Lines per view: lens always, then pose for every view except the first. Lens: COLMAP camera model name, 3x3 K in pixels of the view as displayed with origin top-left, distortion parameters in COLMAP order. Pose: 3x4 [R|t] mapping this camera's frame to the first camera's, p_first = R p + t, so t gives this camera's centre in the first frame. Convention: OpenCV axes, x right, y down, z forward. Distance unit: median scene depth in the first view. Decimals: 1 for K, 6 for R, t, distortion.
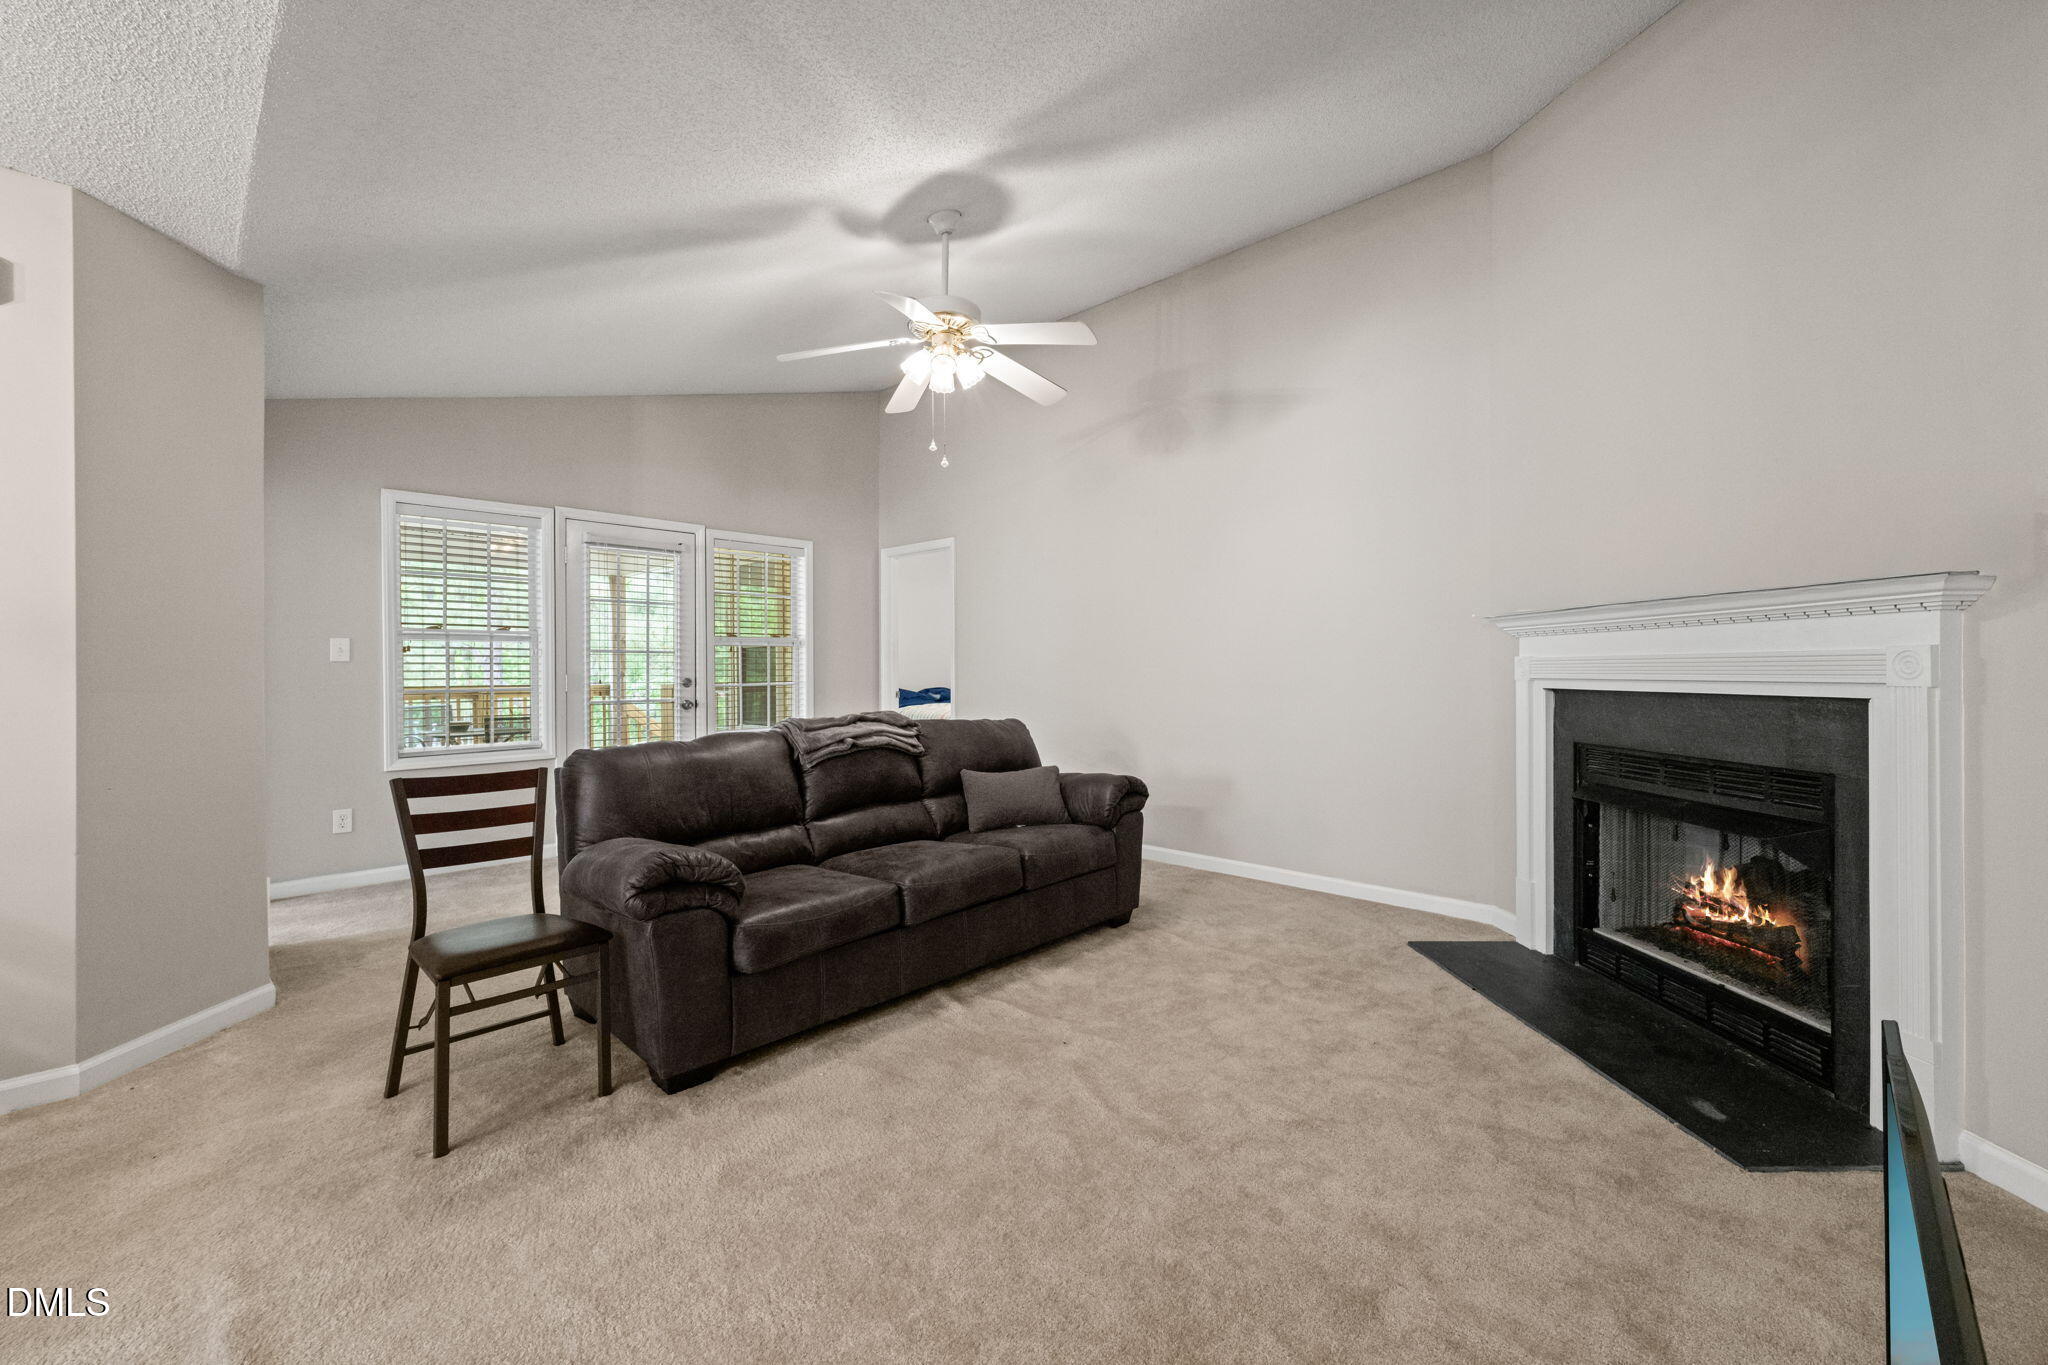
lens RADIAL K [[823.7, 0, 995.5], [0, 823.7, 674.5], [0, 0, 1]] dist [0.005977, -0.000698]
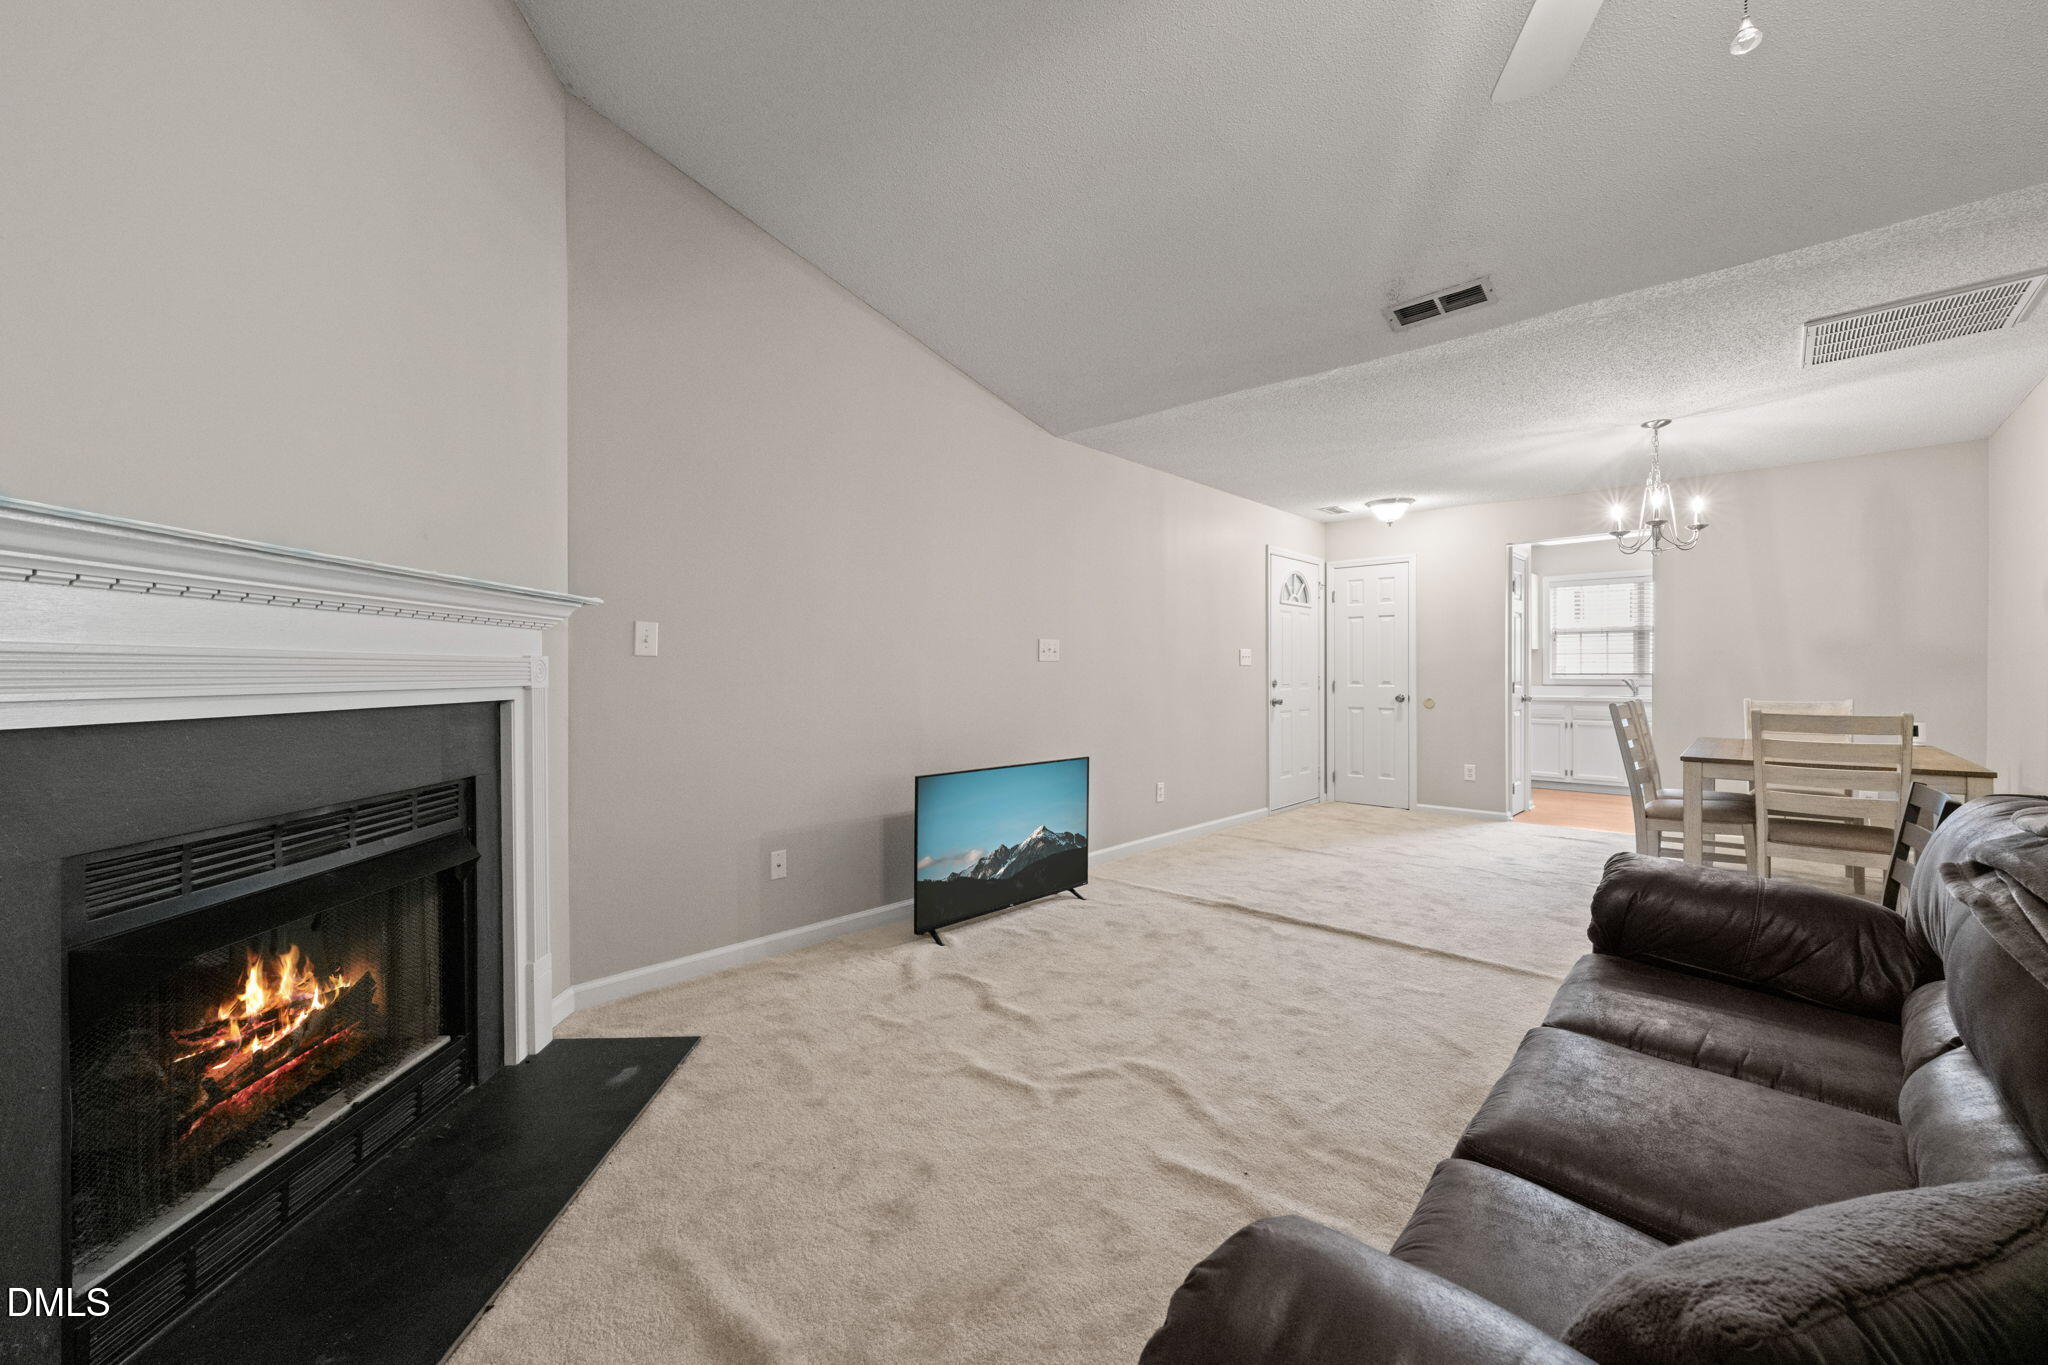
lens RADIAL K [[823.7, 0, 1016.3], [0, 823.7, 685.4], [0, 0, 1]] dist [0.005977, -0.000698]
pose [[-0.999745, 0.002835, -0.022414, 0.266057], [0.002413, 0.999819, 0.018867, -0.006315], [0.022463, 0.018808, -0.999571, 1.607480]]
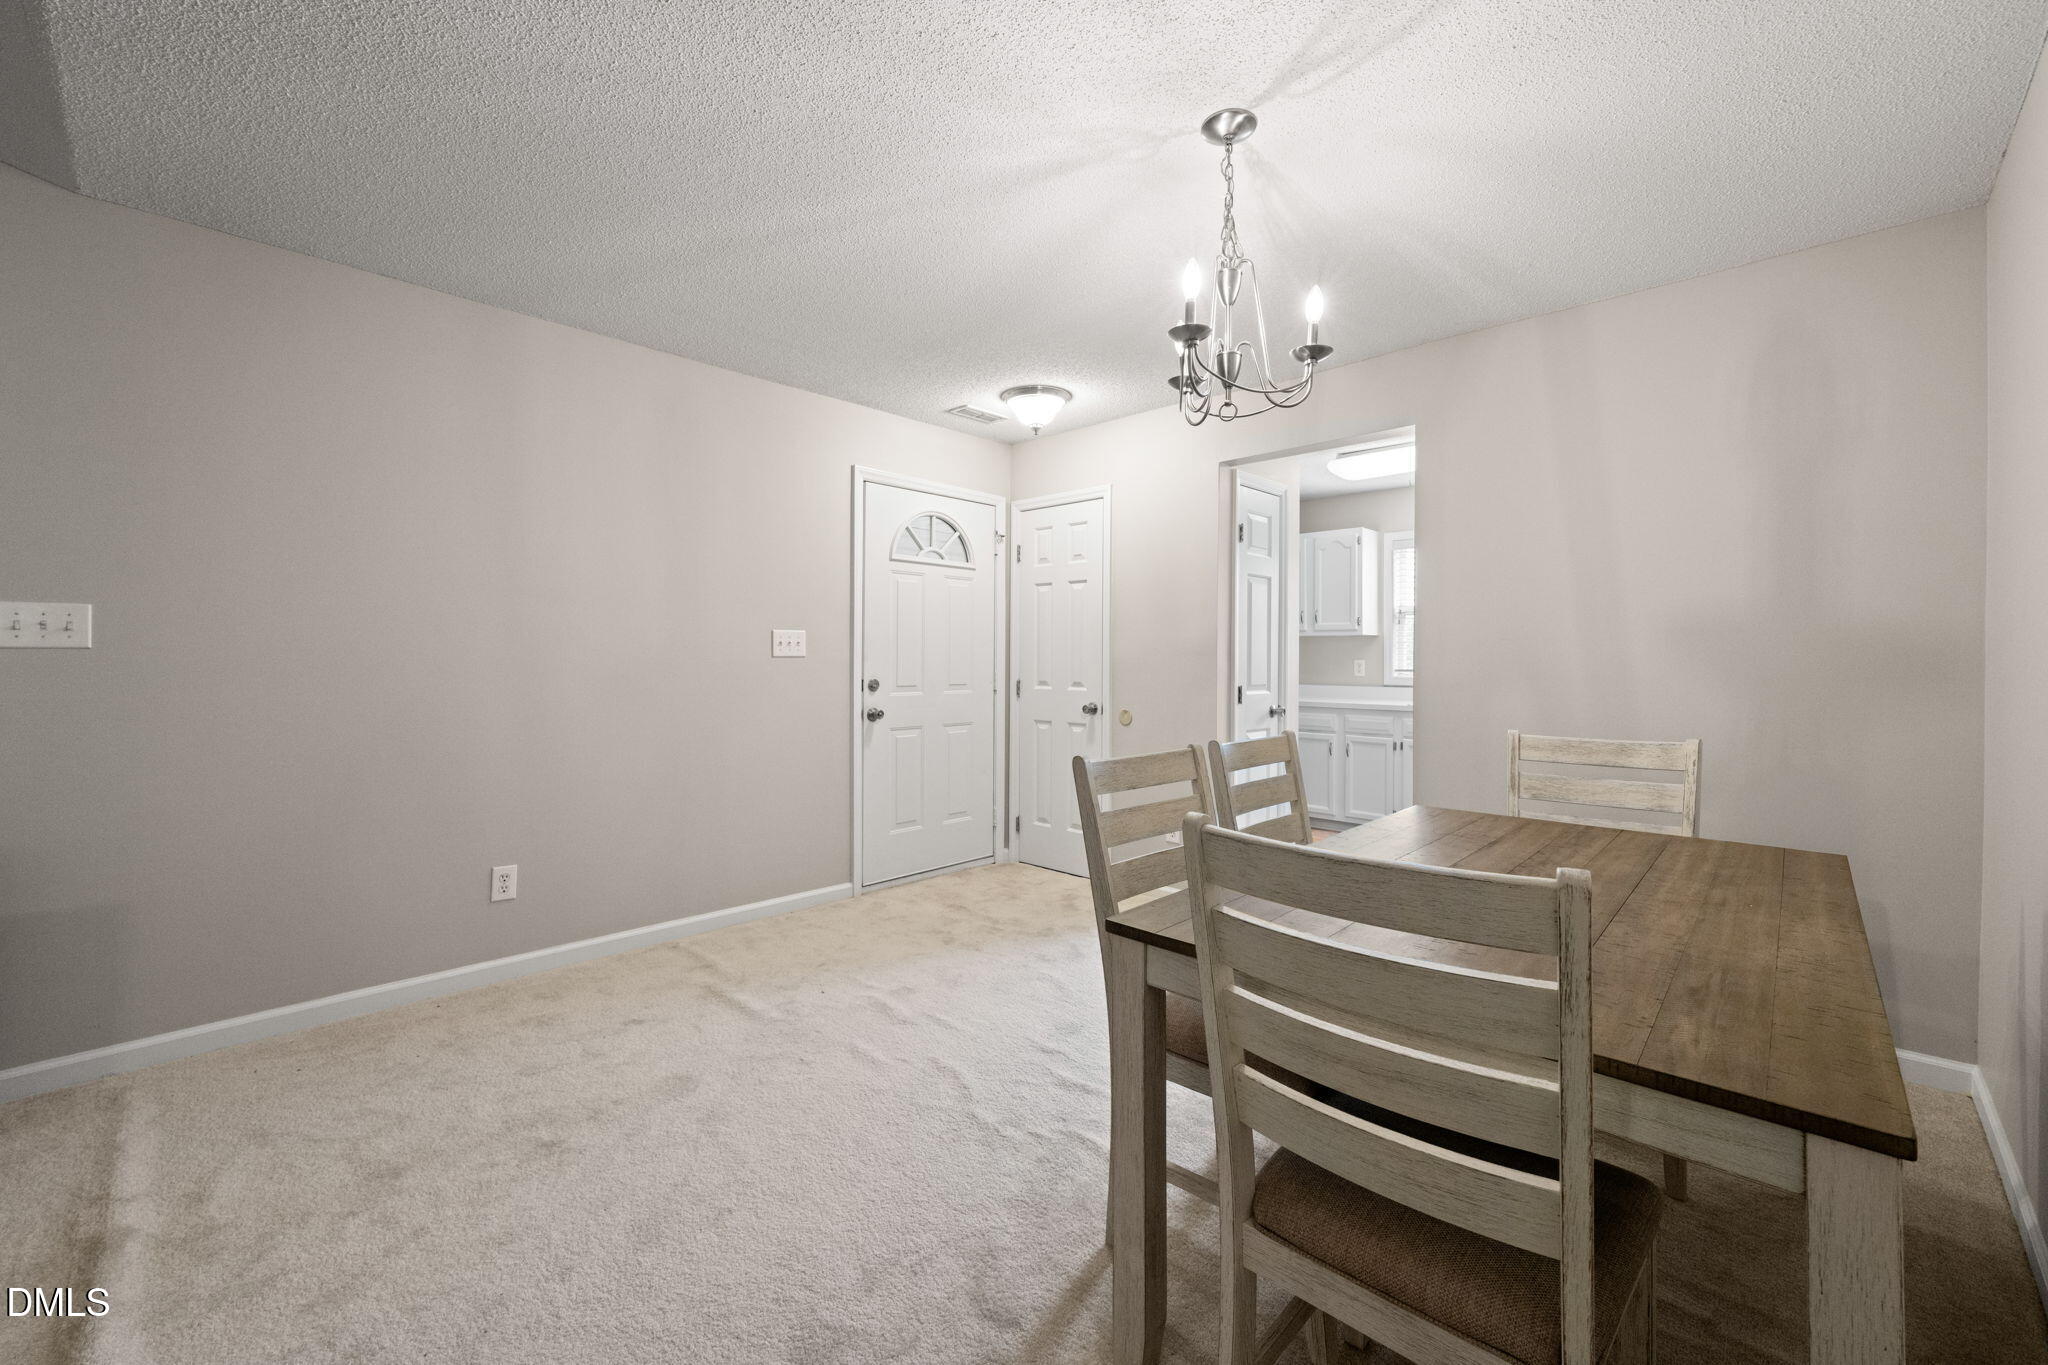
lens RADIAL K [[823.7, 0, 1014.7], [0, 823.7, 659.2], [0, 0, 1]] dist [0.005977, -0.000698]
pose [[-0.999989, -0.003408, -0.003176, -0.776578], [-0.003426, 0.999978, 0.005729, -0.021872], [0.003157, 0.005740, -0.999979, 0.765533]]
